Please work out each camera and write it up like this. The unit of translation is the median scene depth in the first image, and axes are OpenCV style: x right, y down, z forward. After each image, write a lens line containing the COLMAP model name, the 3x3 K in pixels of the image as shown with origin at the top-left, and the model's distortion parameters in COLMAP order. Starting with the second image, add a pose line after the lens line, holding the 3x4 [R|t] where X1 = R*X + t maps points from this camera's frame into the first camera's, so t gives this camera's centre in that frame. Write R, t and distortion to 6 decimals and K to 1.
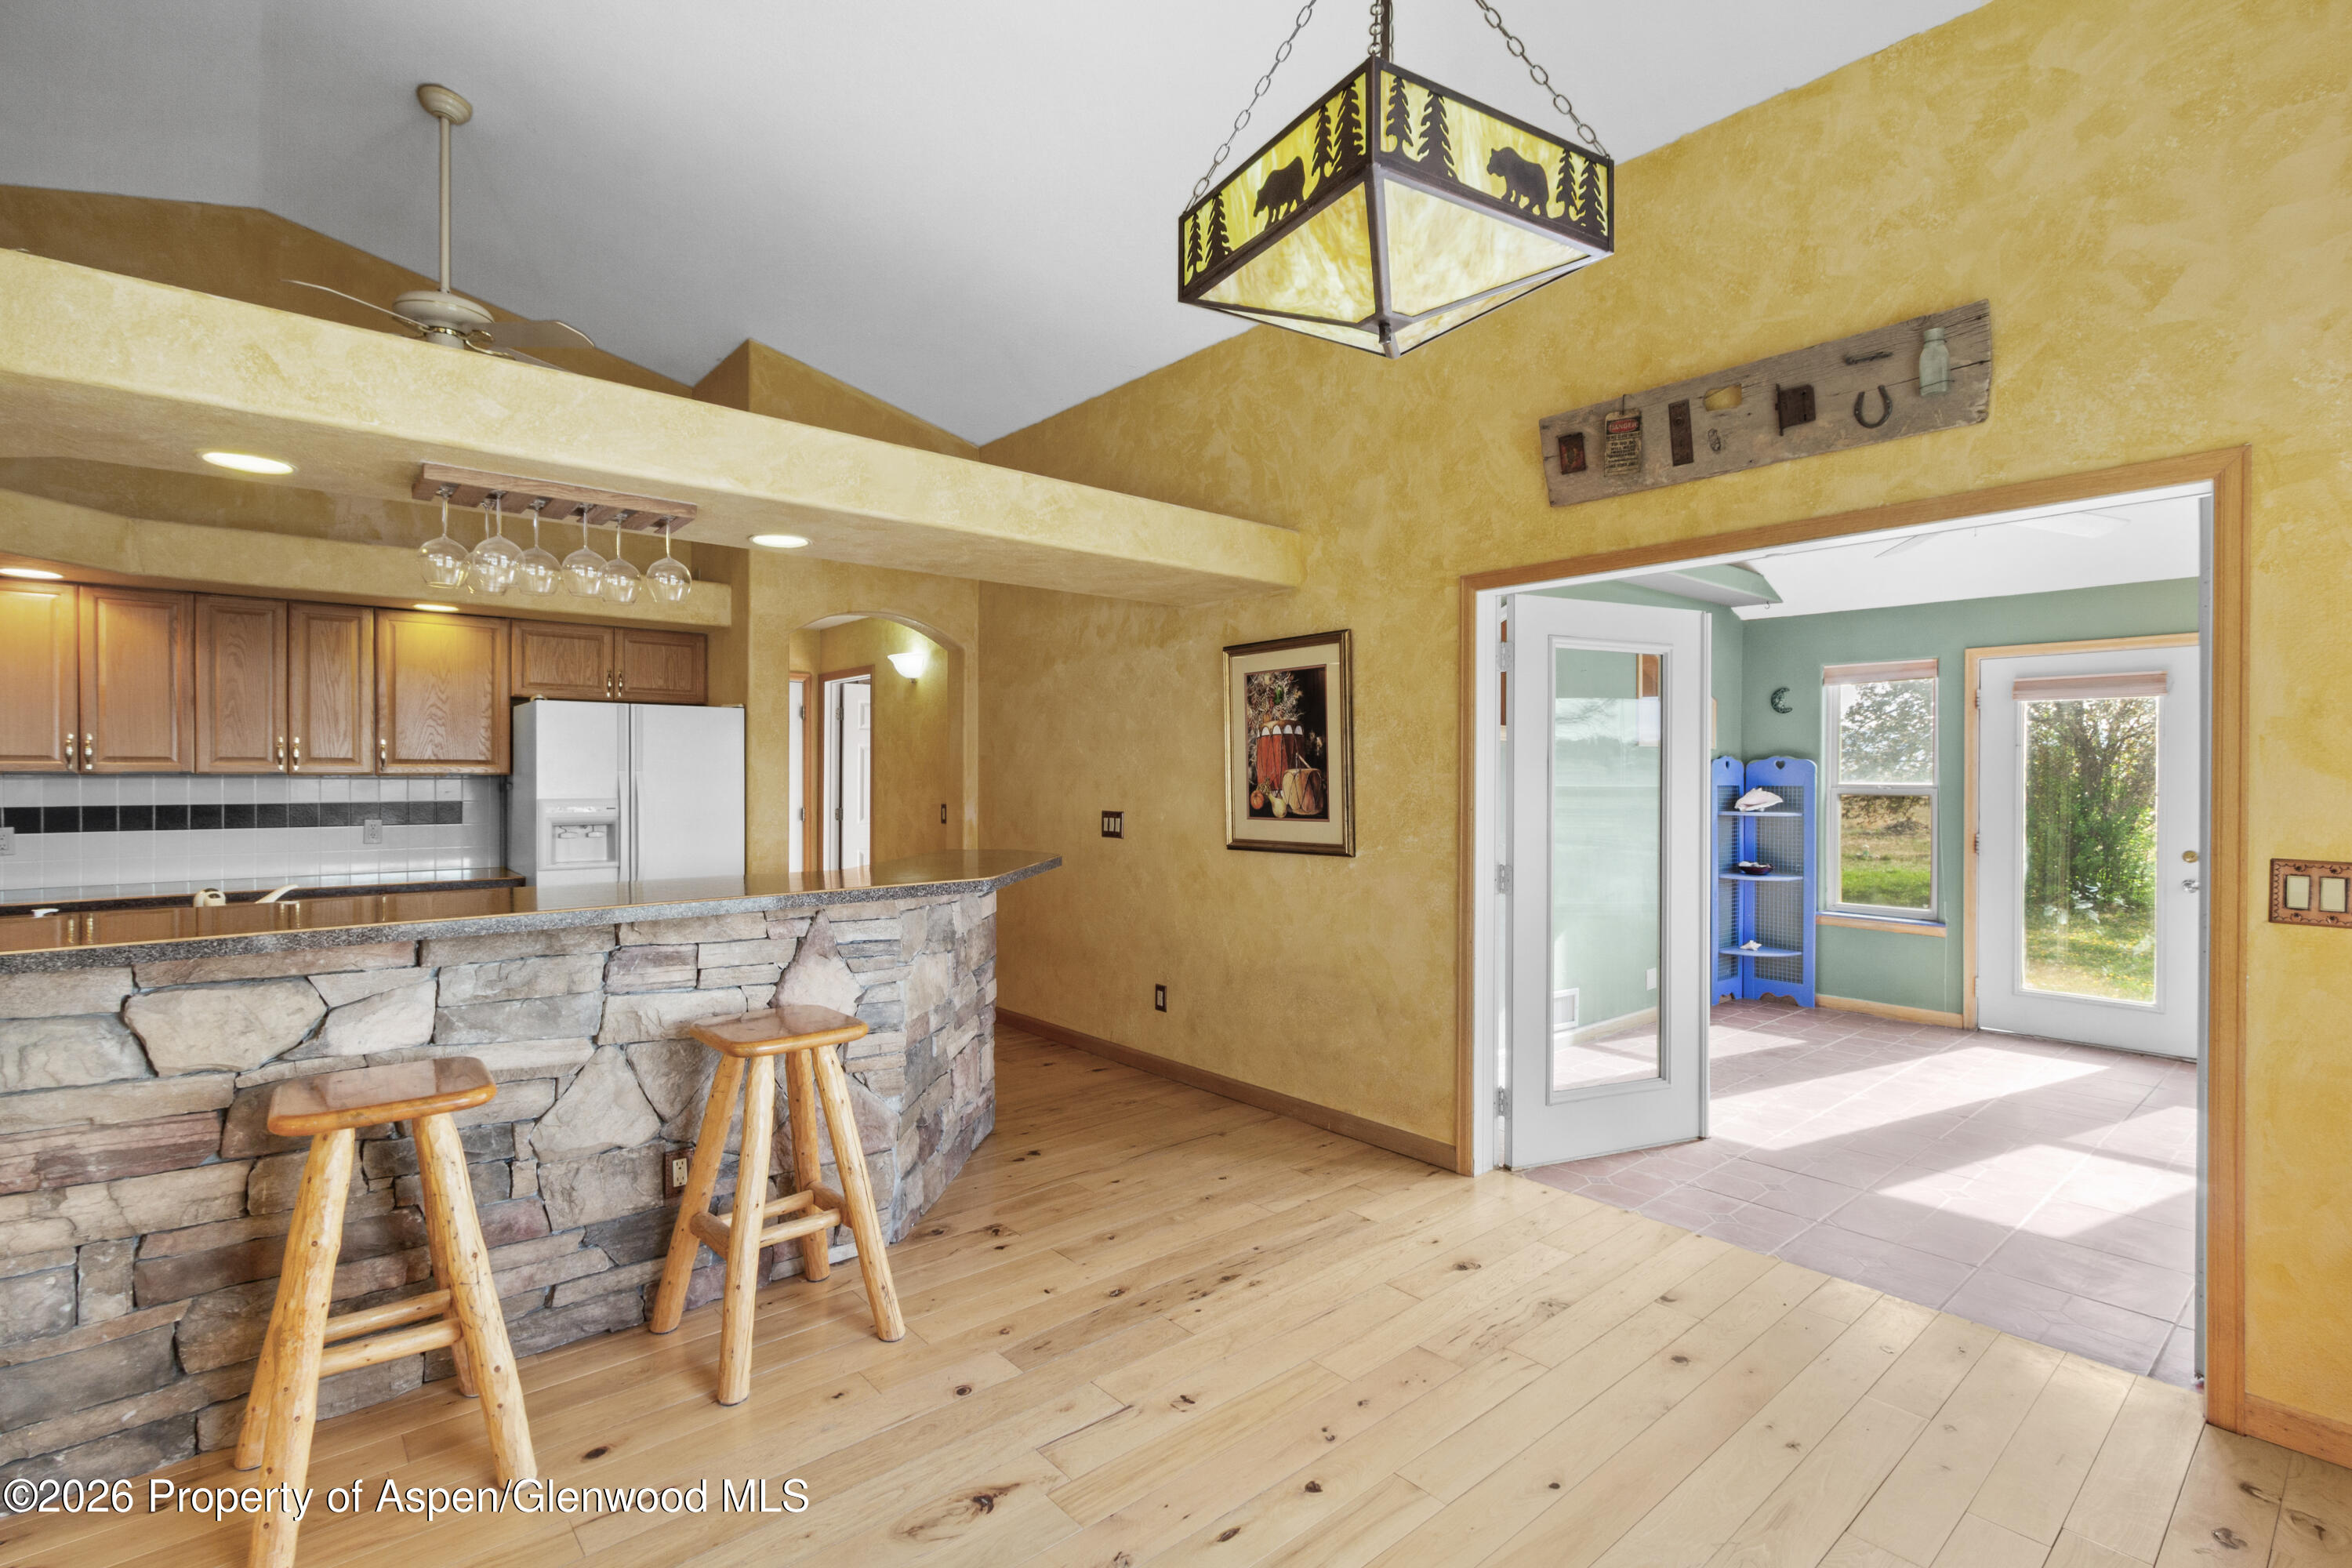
lens RADIAL K [[1098.6, 0, 1164.1], [0, 1098.6, 776.4], [0, 0, 1]] dist [0.000392, 0.000574]
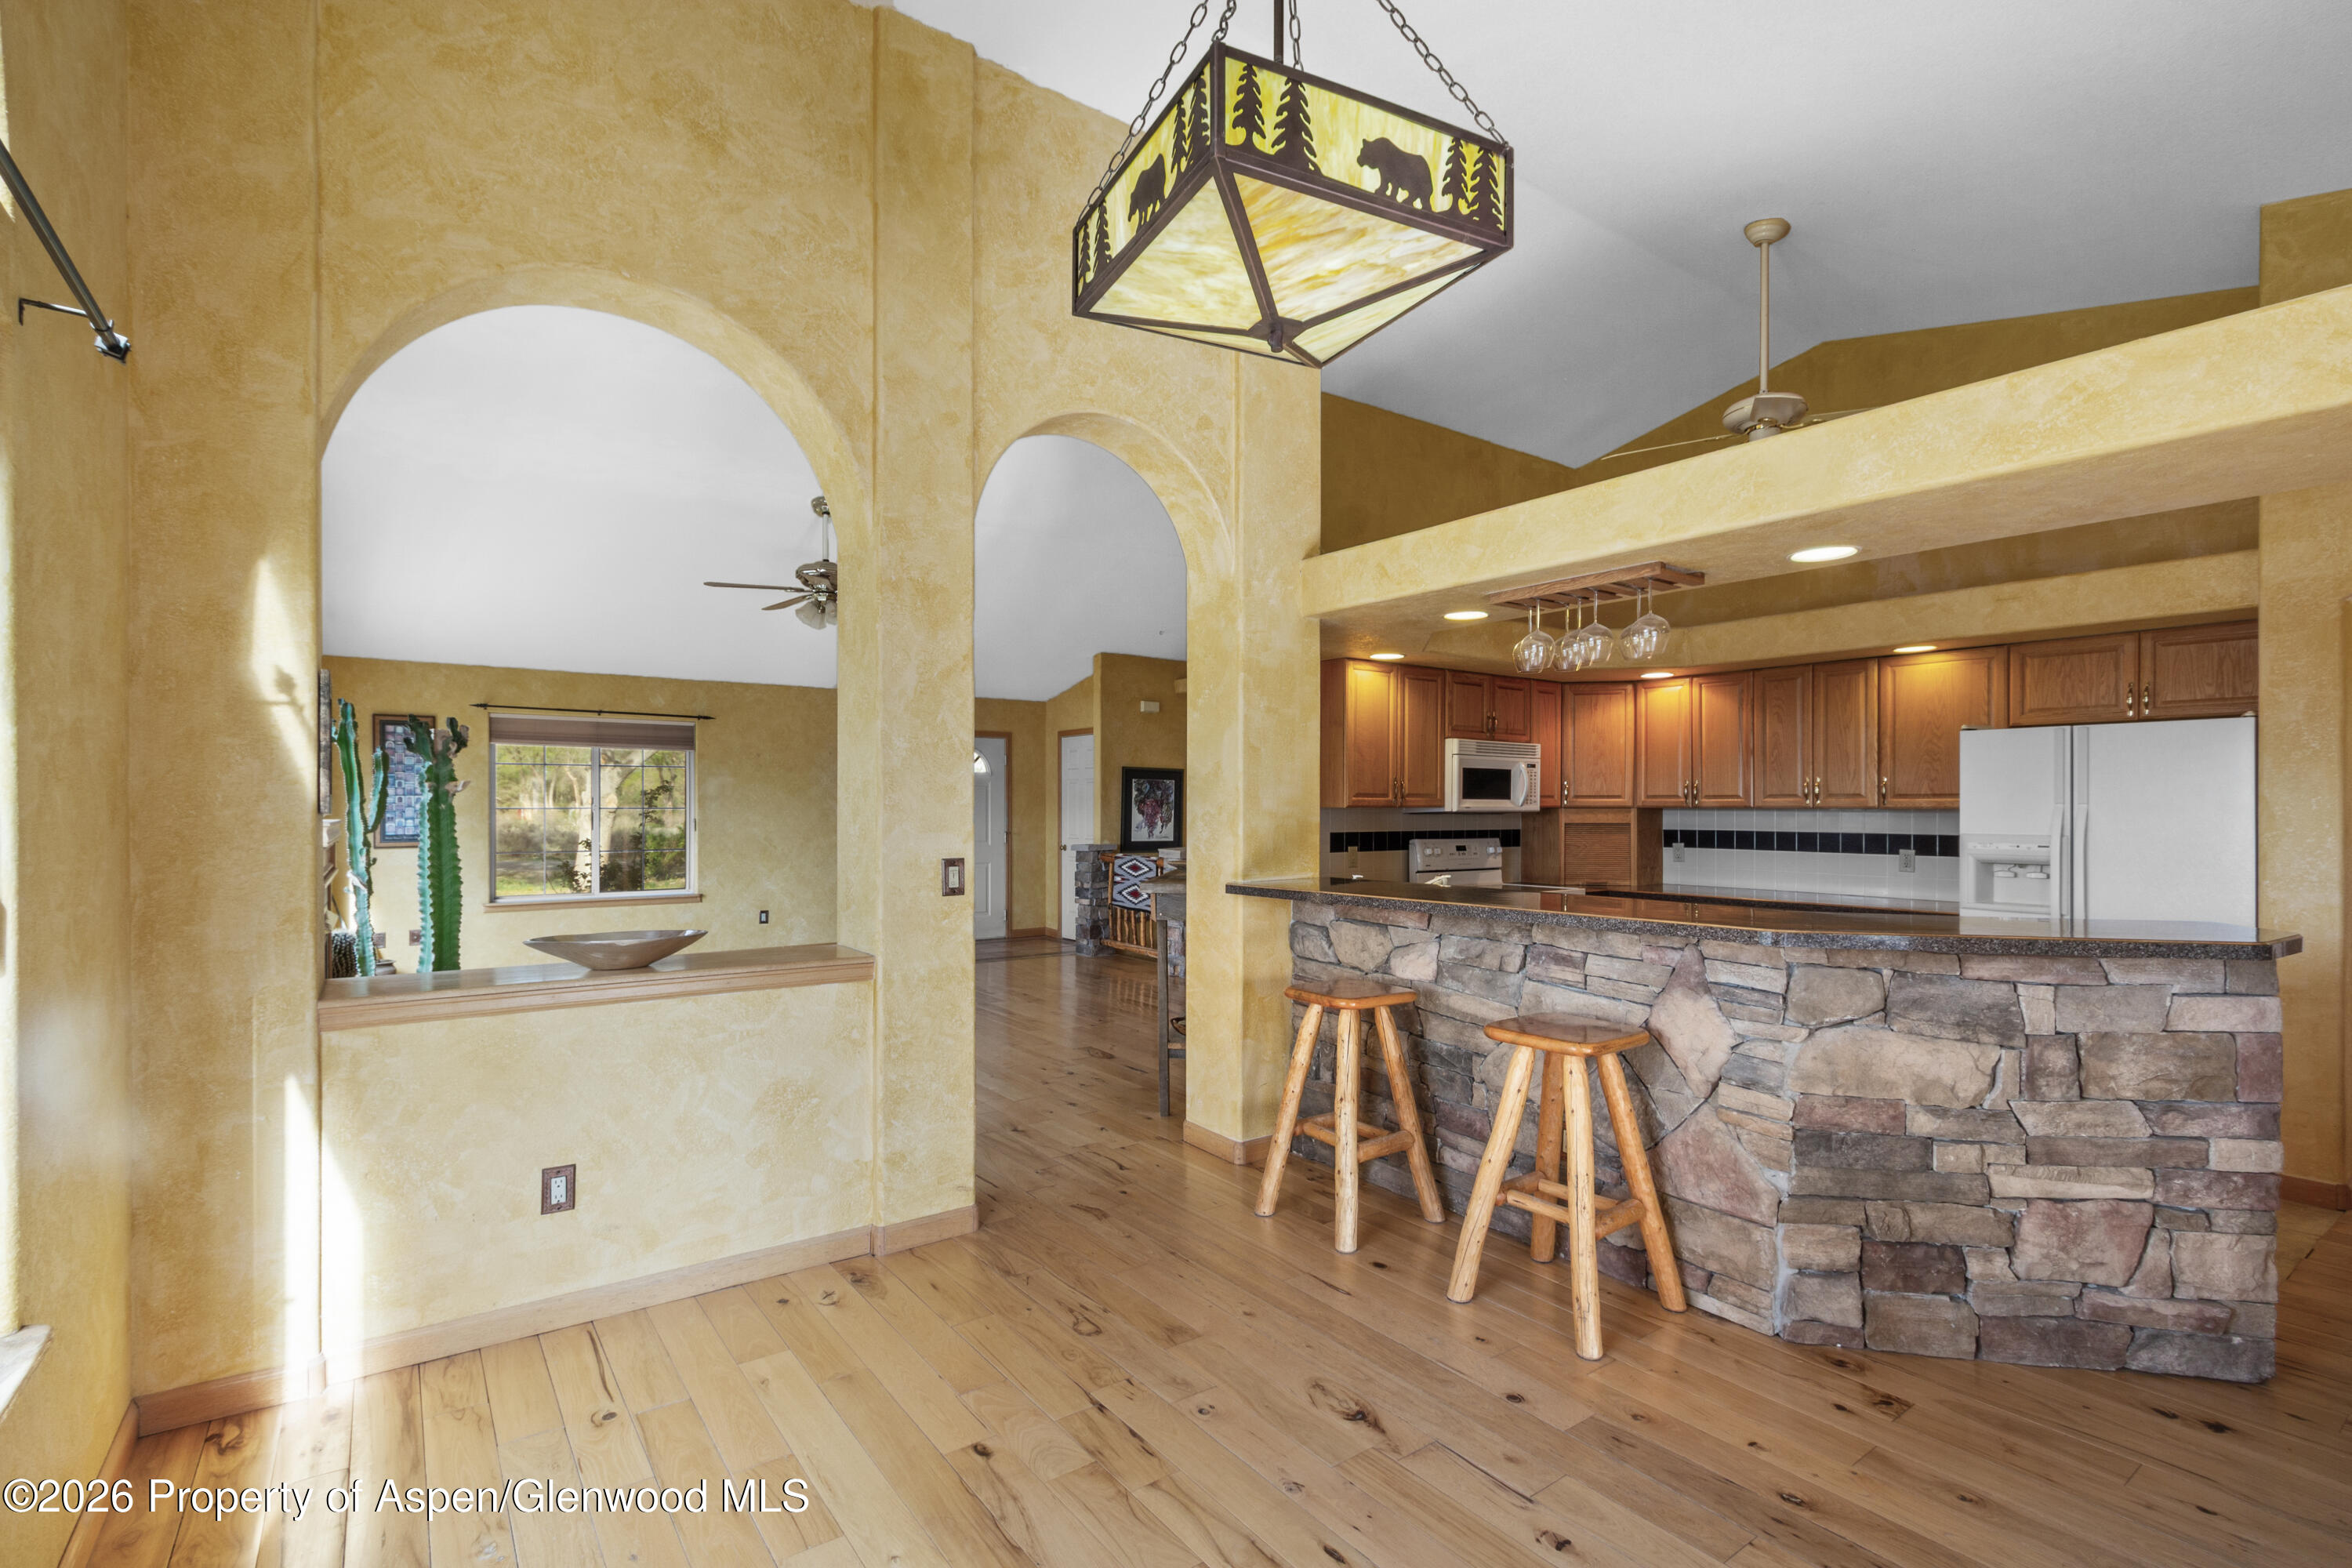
lens RADIAL K [[1098.6, 0, 1164.1], [0, 1098.6, 802.0], [0, 0, 1]] dist [0.000392, 0.000574]
pose [[-0.097499, -0.006023, -0.995217, 0.570696], [-0.003962, 0.999976, -0.005664, 0.001321], [0.995228, 0.003391, -0.097520, 0.494248]]
